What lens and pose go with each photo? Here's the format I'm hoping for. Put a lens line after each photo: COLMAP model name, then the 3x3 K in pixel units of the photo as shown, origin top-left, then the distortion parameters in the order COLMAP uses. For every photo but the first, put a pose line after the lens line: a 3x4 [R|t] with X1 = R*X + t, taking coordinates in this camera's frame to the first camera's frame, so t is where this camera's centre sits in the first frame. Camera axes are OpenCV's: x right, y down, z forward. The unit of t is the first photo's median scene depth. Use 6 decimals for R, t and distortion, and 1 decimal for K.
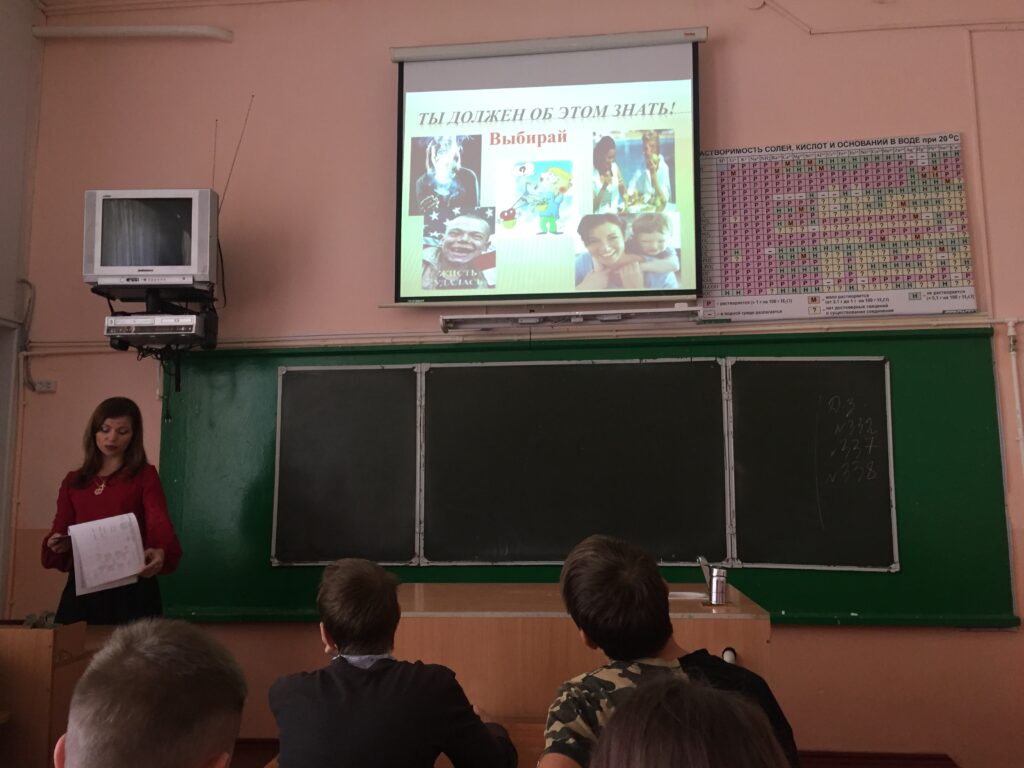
lens RADIAL K [[889.3, 0, 505.4], [0, 889.3, 372.1], [0, 0, 1]] dist [0.069513, -0.052650]
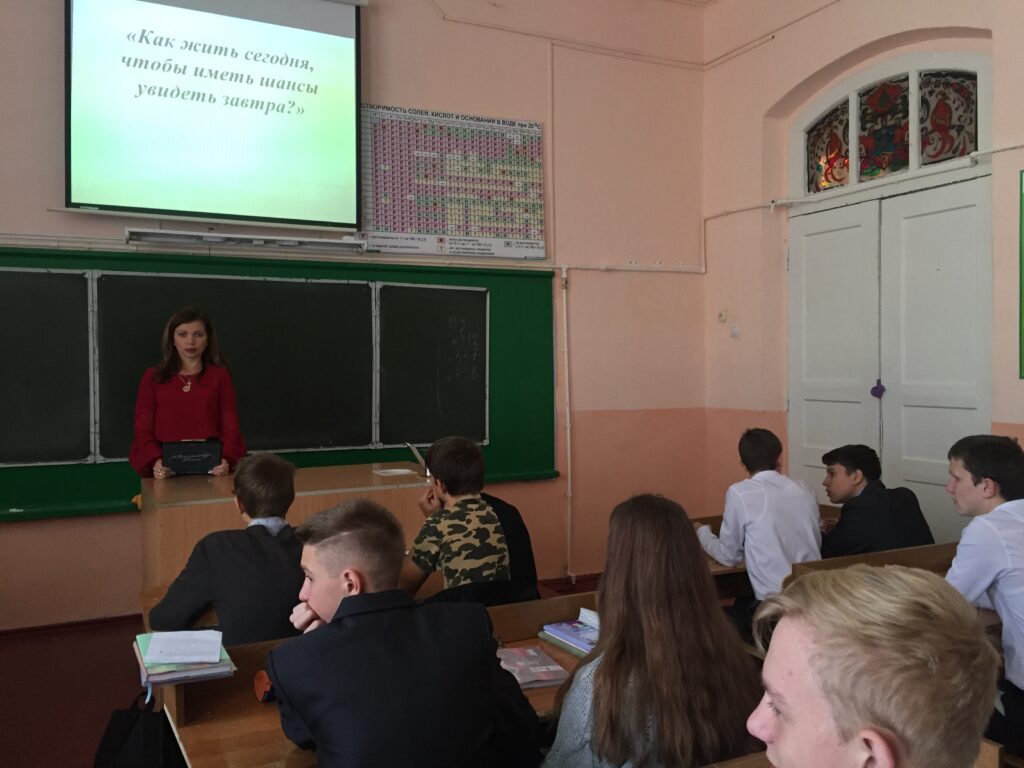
lens RADIAL K [[889.3, 0, 513.4], [0, 889.3, 377.6], [0, 0, 1]] dist [0.069513, -0.052650]
pose [[0.845713, -0.005611, 0.533608, -0.247536], [-0.065265, 0.991351, 0.113862, -0.037834], [-0.529631, -0.131121, 0.838032, -0.146505]]
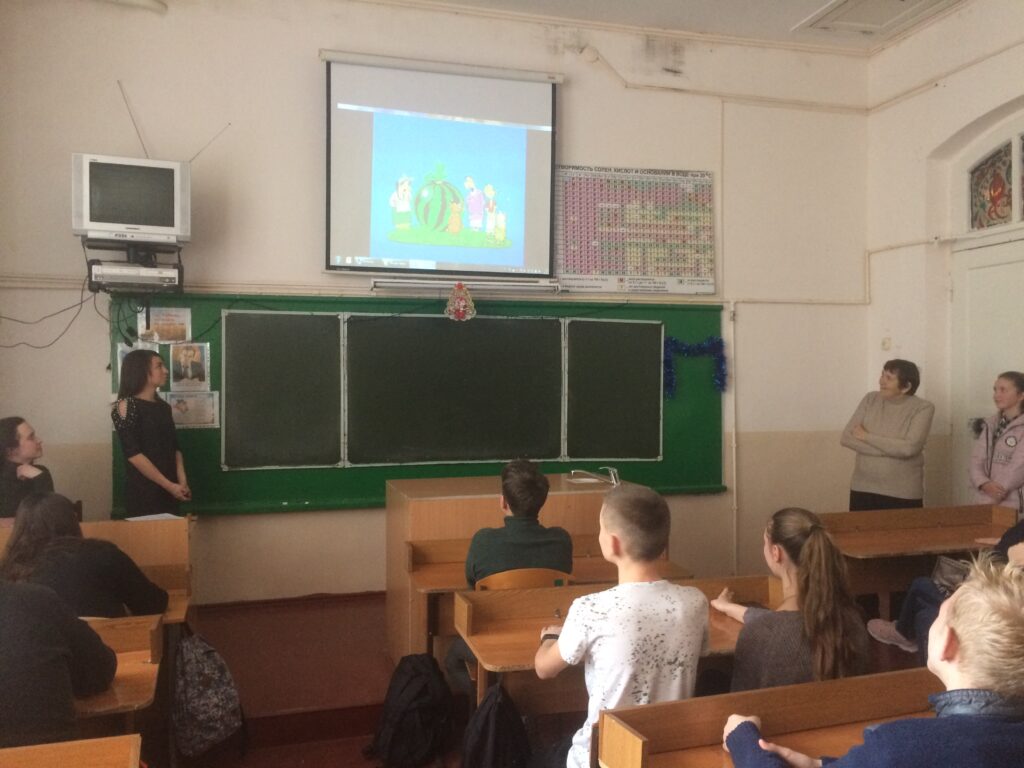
lens RADIAL K [[890.1, 0, 511.7], [0, 890.1, 383.2], [0, 0, 1]] dist [0.070790, -0.058569]
pose [[0.924757, 0.006591, 0.380501, -0.370612], [-0.053552, 0.992155, 0.112964, -0.068201], [-0.376772, -0.124841, 0.917855, -0.285725]]
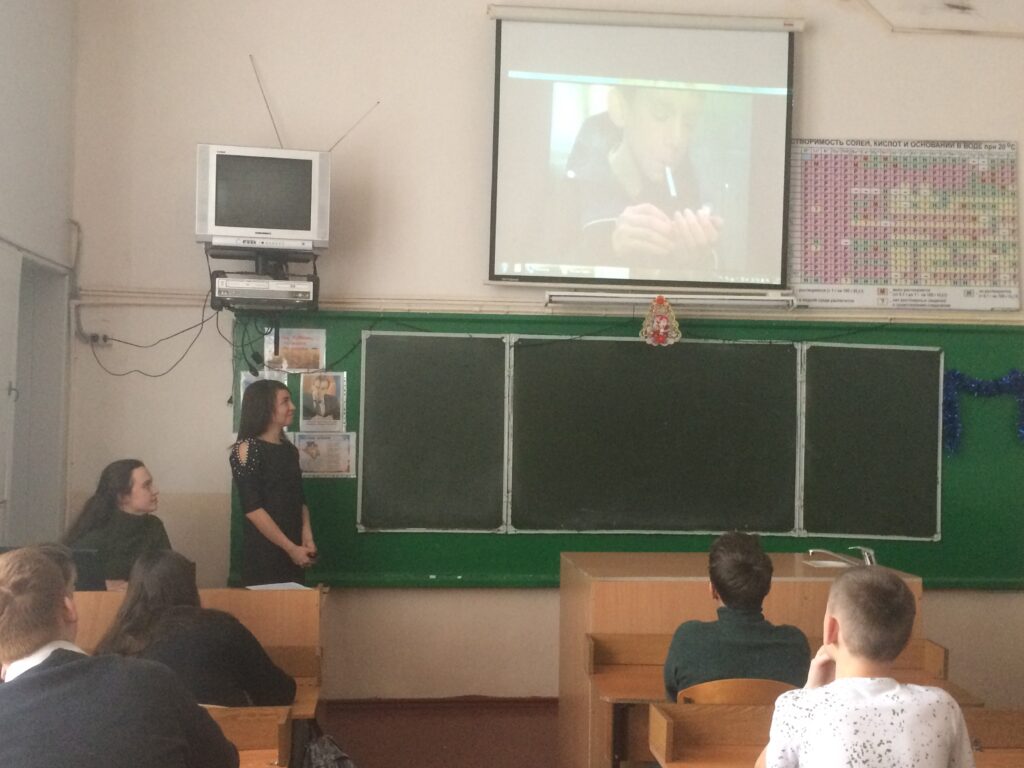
lens RADIAL K [[1191.6, 0, 508.5], [0, 1191.6, 377.9], [0, 0, 1]] dist [0.065575, 0.000000]
pose [[0.978178, 0.032124, 0.205269, -0.382007], [-0.050427, 0.995141, 0.084569, -0.076059], [-0.201555, -0.093075, 0.975045, -0.316013]]
